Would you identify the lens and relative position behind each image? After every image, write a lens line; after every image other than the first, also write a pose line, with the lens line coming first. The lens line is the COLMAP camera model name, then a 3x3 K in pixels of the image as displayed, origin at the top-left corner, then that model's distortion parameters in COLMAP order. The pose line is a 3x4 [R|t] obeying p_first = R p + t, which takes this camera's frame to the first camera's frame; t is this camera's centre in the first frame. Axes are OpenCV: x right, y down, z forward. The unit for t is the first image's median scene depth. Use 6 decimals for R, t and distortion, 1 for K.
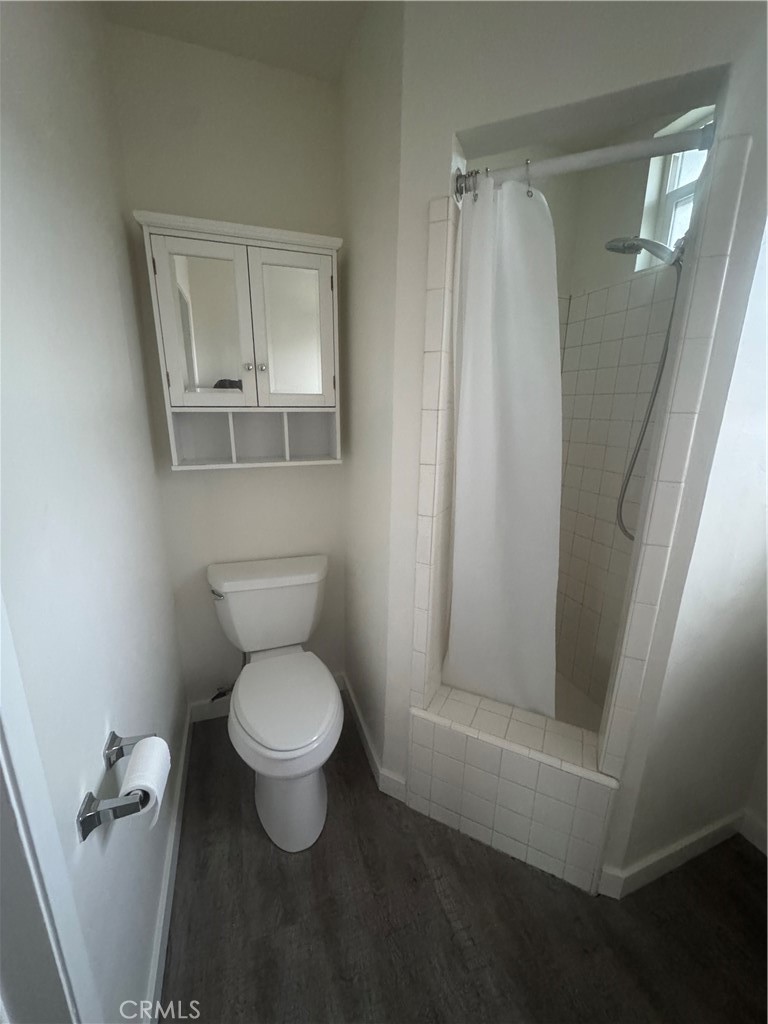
lens RADIAL K [[408.8, 0, 387.9], [0, 408.8, 508.2], [0, 0, 1]] dist [-0.001054, -0.000005]
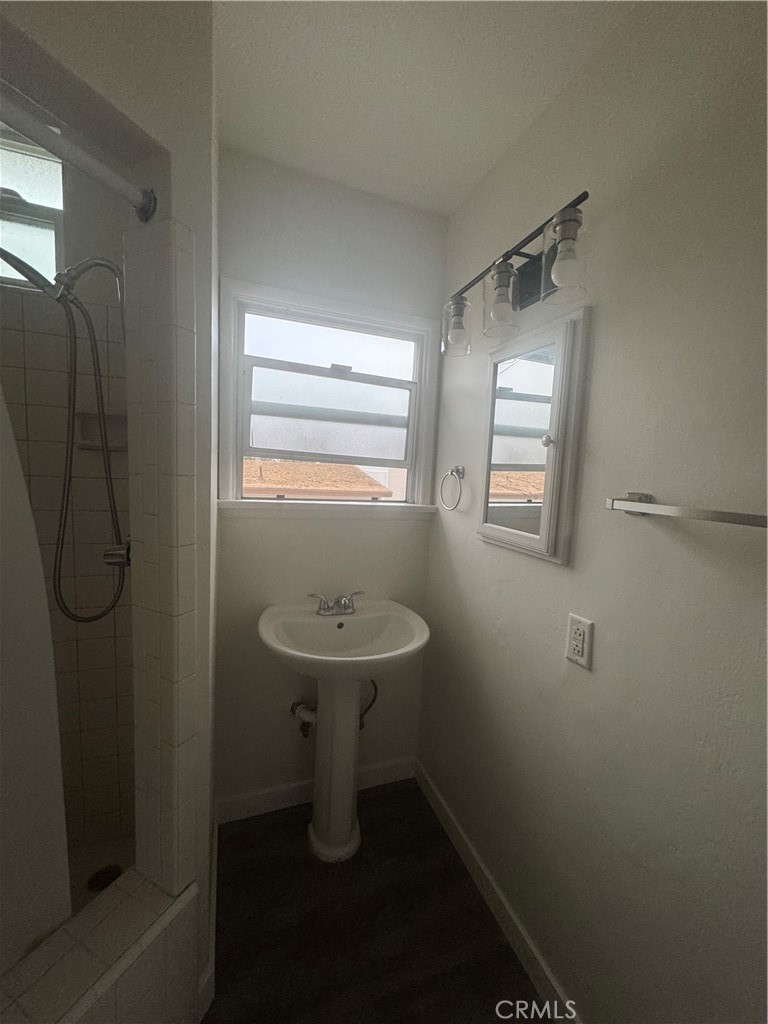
lens RADIAL K [[408.8, 0, 388.1], [0, 408.8, 511.0], [0, 0, 1]] dist [-0.001054, -0.000005]
pose [[-0.000321, -0.121499, 0.992592, -0.194920], [0.203872, 0.971737, 0.119012, -0.120764], [-0.978997, 0.202400, 0.024458, 0.365681]]
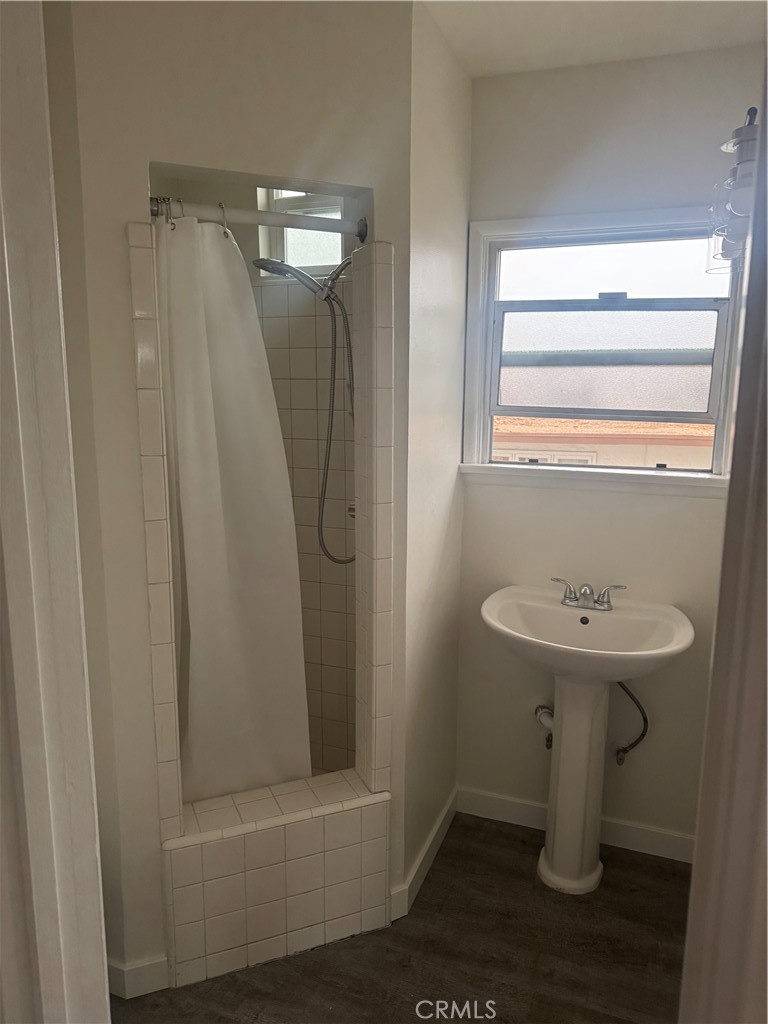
lens RADIAL K [[719.5, 0, 381.7], [0, 719.5, 514.9], [0, 0, 1]] dist [0.006930, 0.000509]
pose [[0.665973, -0.142651, 0.732210, -0.617549], [0.197393, 0.980258, 0.011440, -0.040192], [-0.719386, 0.136914, 0.680983, -0.291950]]
